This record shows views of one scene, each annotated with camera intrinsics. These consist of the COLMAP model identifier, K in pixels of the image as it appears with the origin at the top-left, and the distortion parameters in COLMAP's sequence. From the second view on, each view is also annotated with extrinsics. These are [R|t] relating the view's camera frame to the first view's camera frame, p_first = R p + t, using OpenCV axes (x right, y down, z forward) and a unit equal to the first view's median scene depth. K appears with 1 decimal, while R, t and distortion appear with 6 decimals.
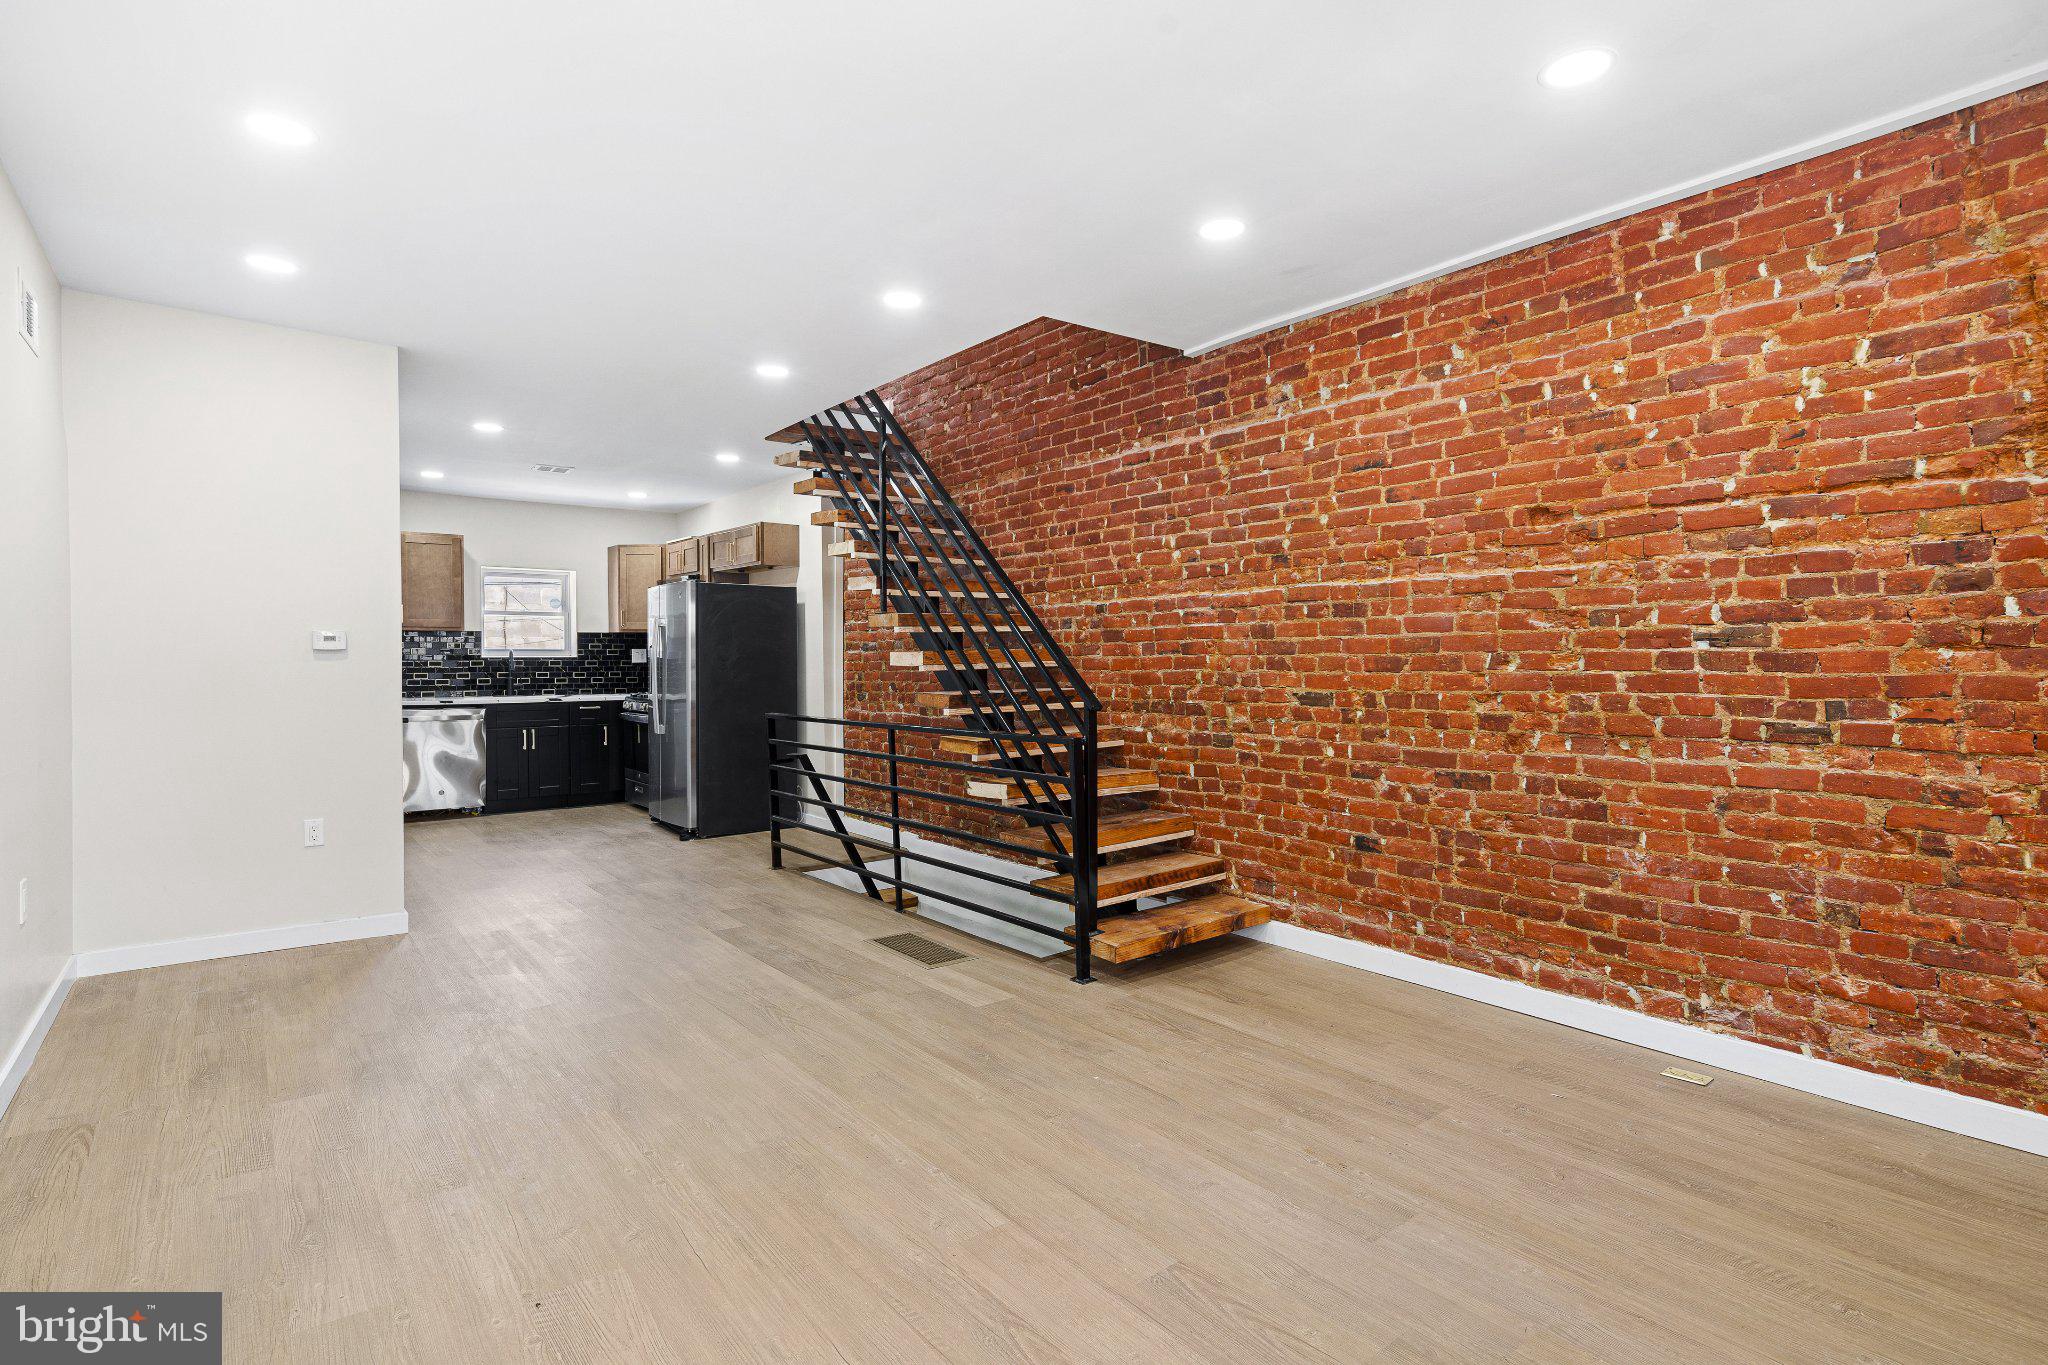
lens RADIAL K [[1008.5, 0, 1026.7], [0, 1008.5, 674.4], [0, 0, 1]] dist [0.001230, 0.000150]
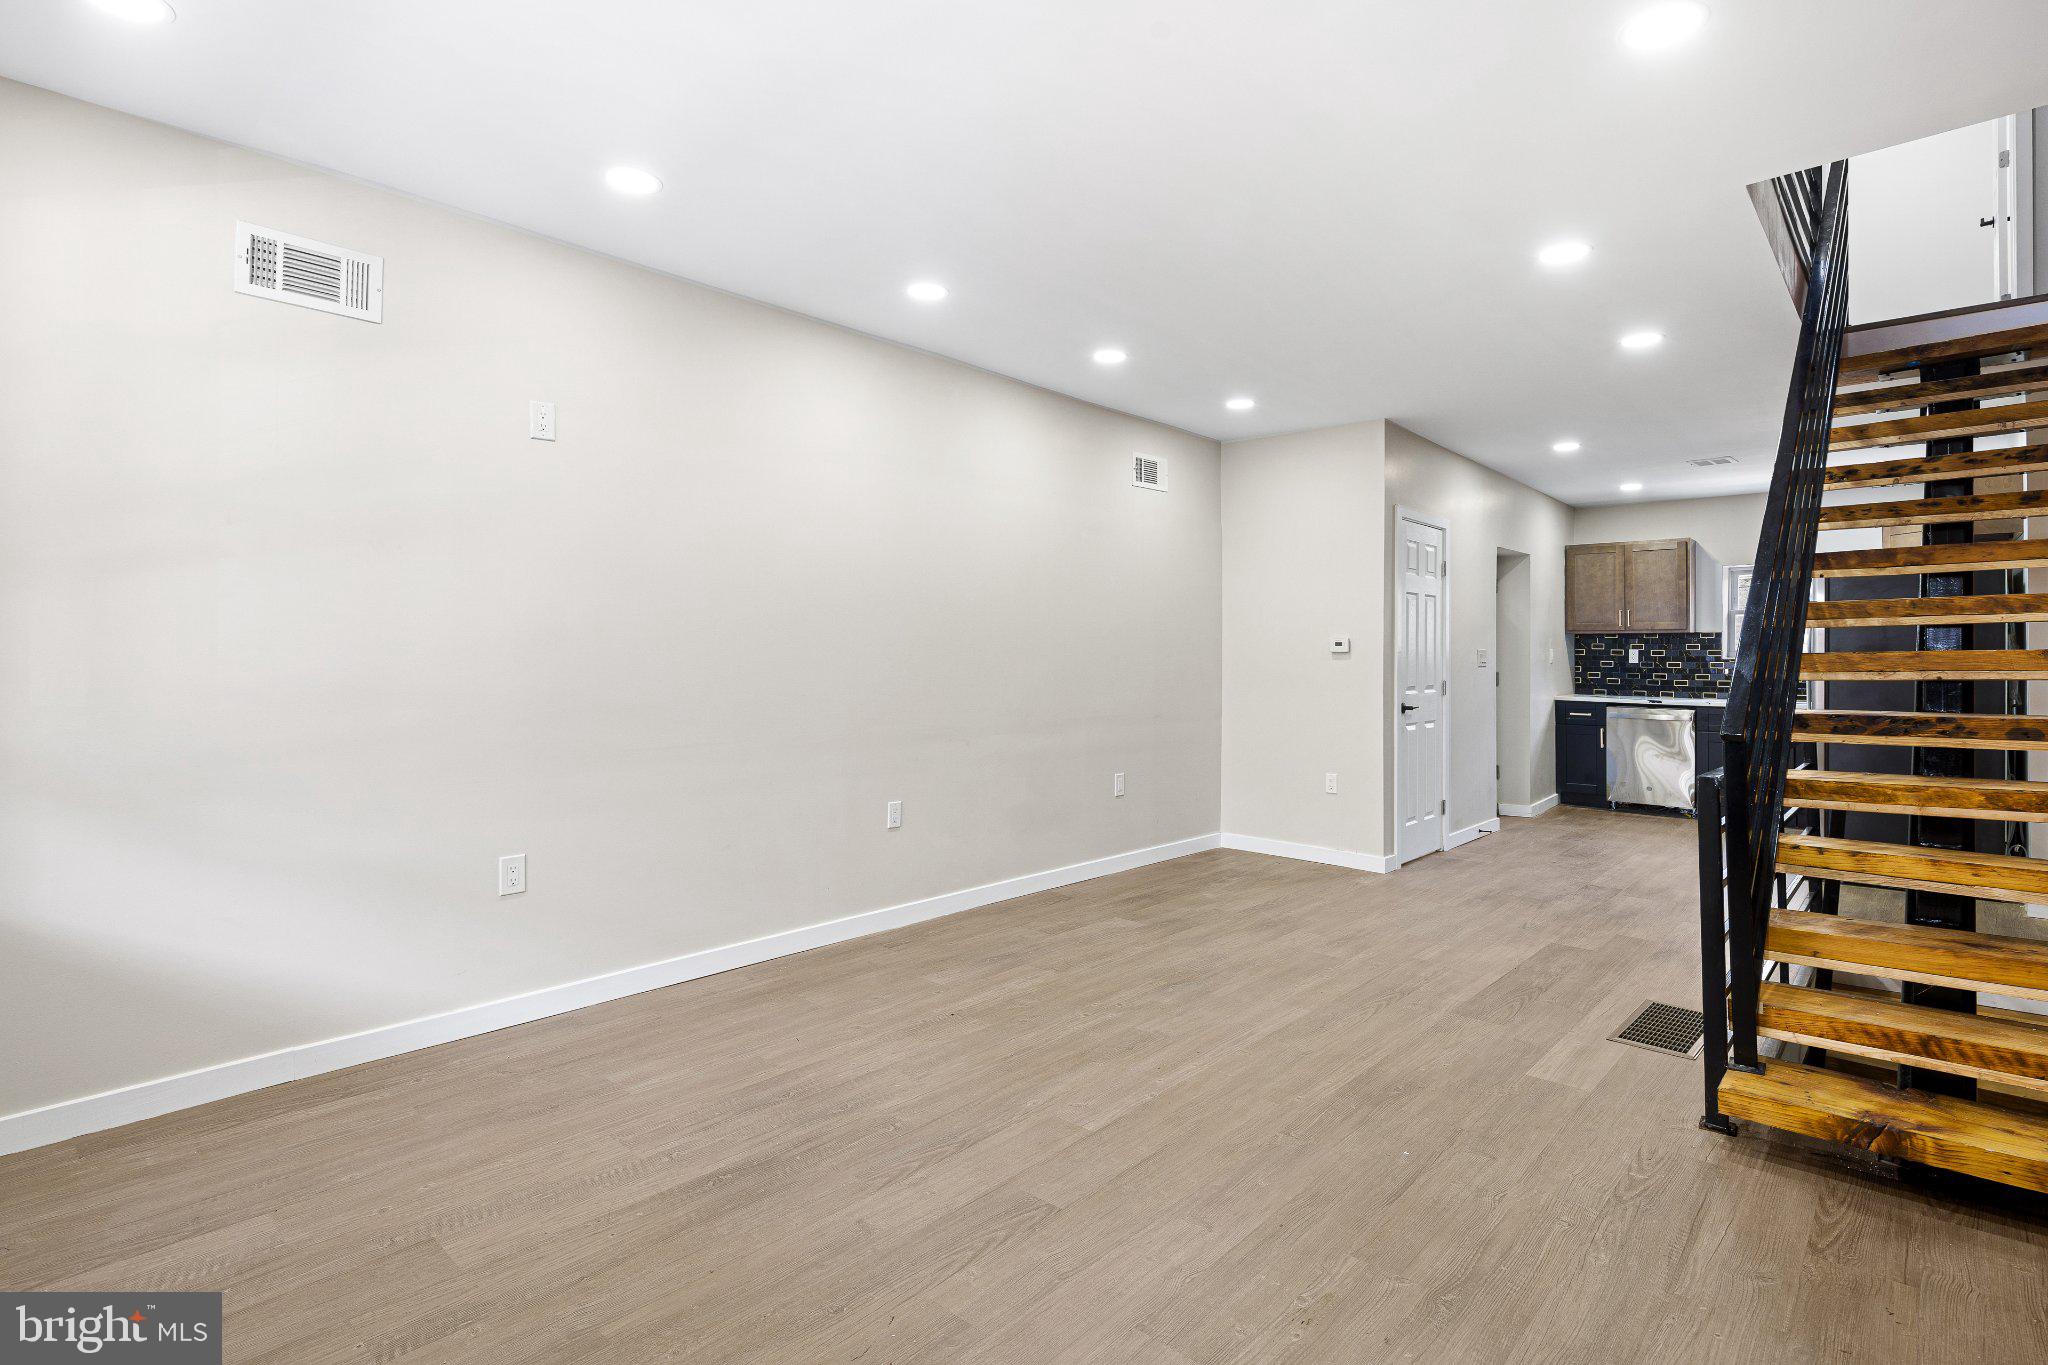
lens RADIAL K [[1008.5, 0, 1061.6], [0, 1008.5, 653.0], [0, 0, 1]] dist [0.001230, 0.000150]
pose [[0.181632, 0.001272, -0.983366, 0.686582], [-0.022714, 0.999738, -0.002902, -0.011733], [0.983104, 0.022863, 0.181614, 0.438713]]
